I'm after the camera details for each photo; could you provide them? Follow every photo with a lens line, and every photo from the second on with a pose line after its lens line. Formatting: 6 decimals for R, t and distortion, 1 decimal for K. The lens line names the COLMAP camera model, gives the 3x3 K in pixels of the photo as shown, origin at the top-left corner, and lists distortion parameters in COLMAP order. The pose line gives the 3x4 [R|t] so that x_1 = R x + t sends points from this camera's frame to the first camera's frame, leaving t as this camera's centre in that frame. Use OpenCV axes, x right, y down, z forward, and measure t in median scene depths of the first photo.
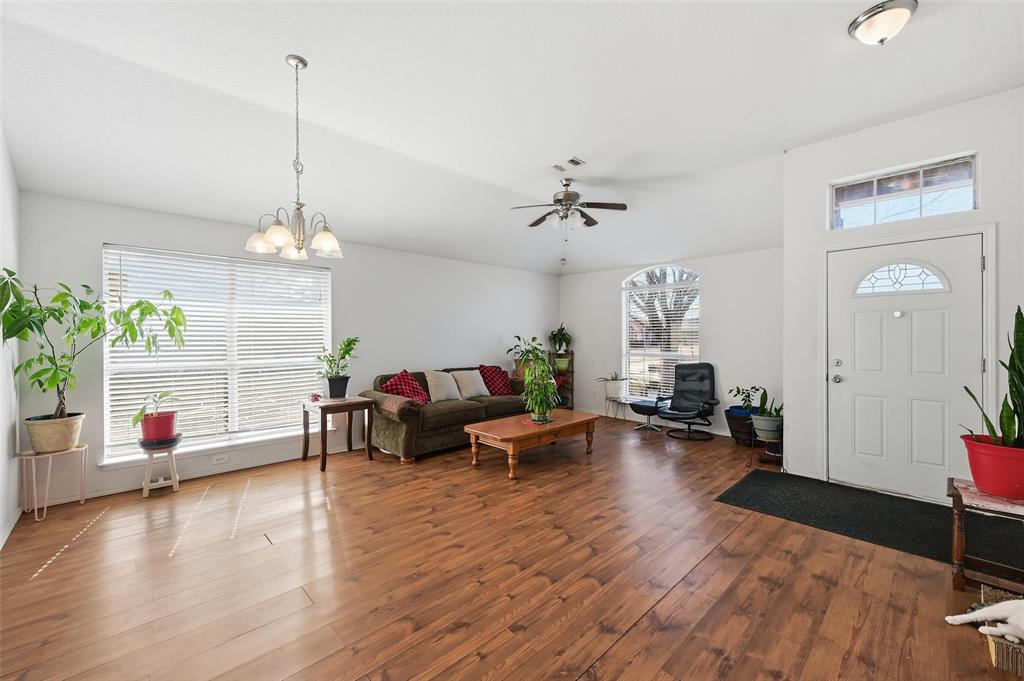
lens RADIAL K [[407.1, 0, 515.0], [0, 407.1, 336.0], [0, 0, 1]] dist [0.001099, 0.000048]
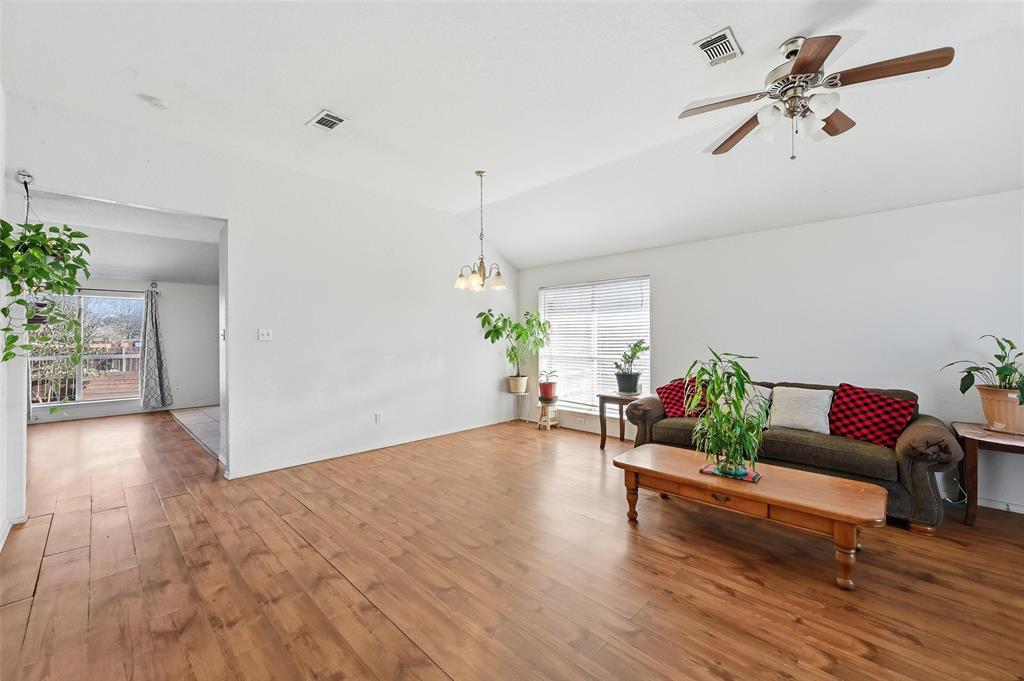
lens RADIAL K [[407.1, 0, 515.0], [0, 407.1, 336.0], [0, 0, 1]] dist [0.001099, 0.000048]
pose [[0.028889, -0.004810, -0.999571, 1.224225], [0.009969, 0.999940, -0.004523, -0.002644], [0.999533, -0.009834, 0.028935, 1.184665]]
